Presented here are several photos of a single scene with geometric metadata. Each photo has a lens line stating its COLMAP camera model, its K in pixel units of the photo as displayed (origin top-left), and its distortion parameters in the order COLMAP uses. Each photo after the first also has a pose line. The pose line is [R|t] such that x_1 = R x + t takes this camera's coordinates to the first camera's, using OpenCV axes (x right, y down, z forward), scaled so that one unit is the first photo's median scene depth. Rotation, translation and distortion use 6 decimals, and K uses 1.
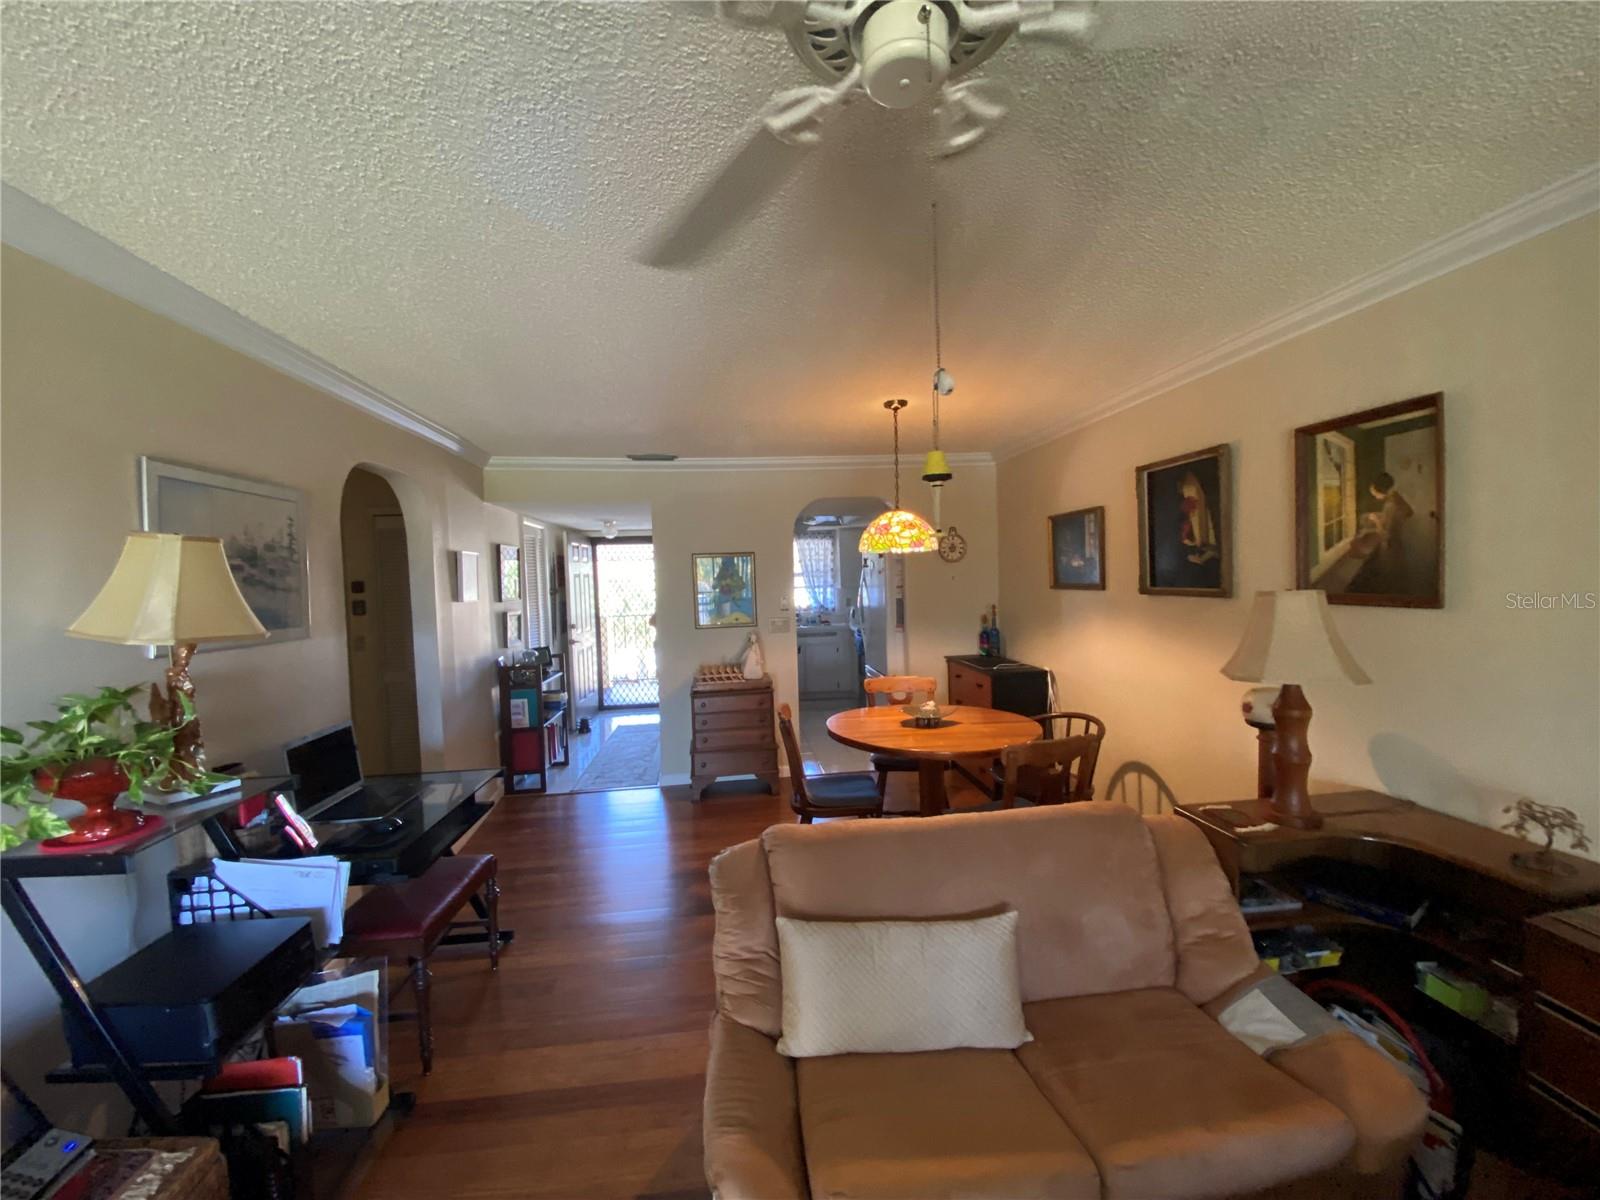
lens RADIAL K [[643.6, 0, 800.0], [0, 643.6, 600.0], [0, 0, 1]] dist [-0.004193, -0.000734]
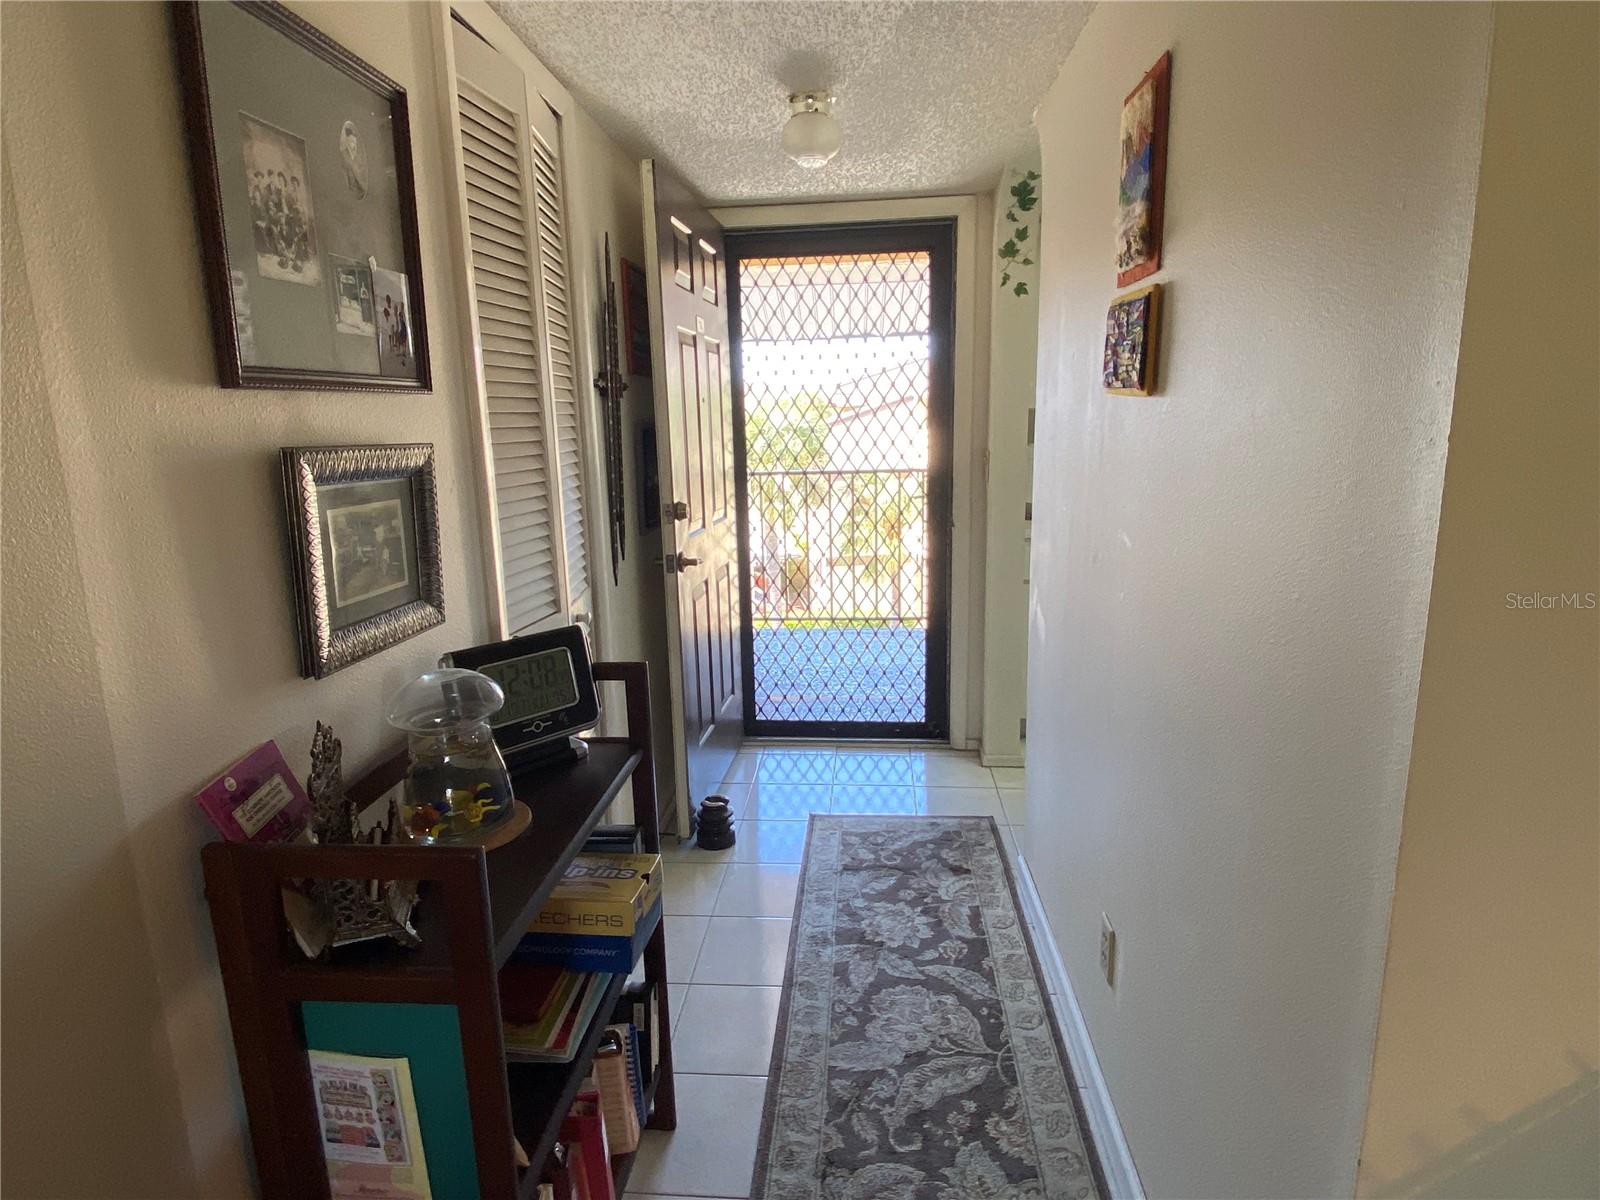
lens RADIAL K [[897.8, 0, 800.0], [0, 897.8, 600.0], [0, 0, 1]] dist [0.061976, -0.000072]
pose [[0.981888, 0.046842, -0.183582, -0.216772], [-0.016461, 0.986383, 0.163636, 0.011432], [0.188747, -0.157650, 0.969289, 0.590930]]
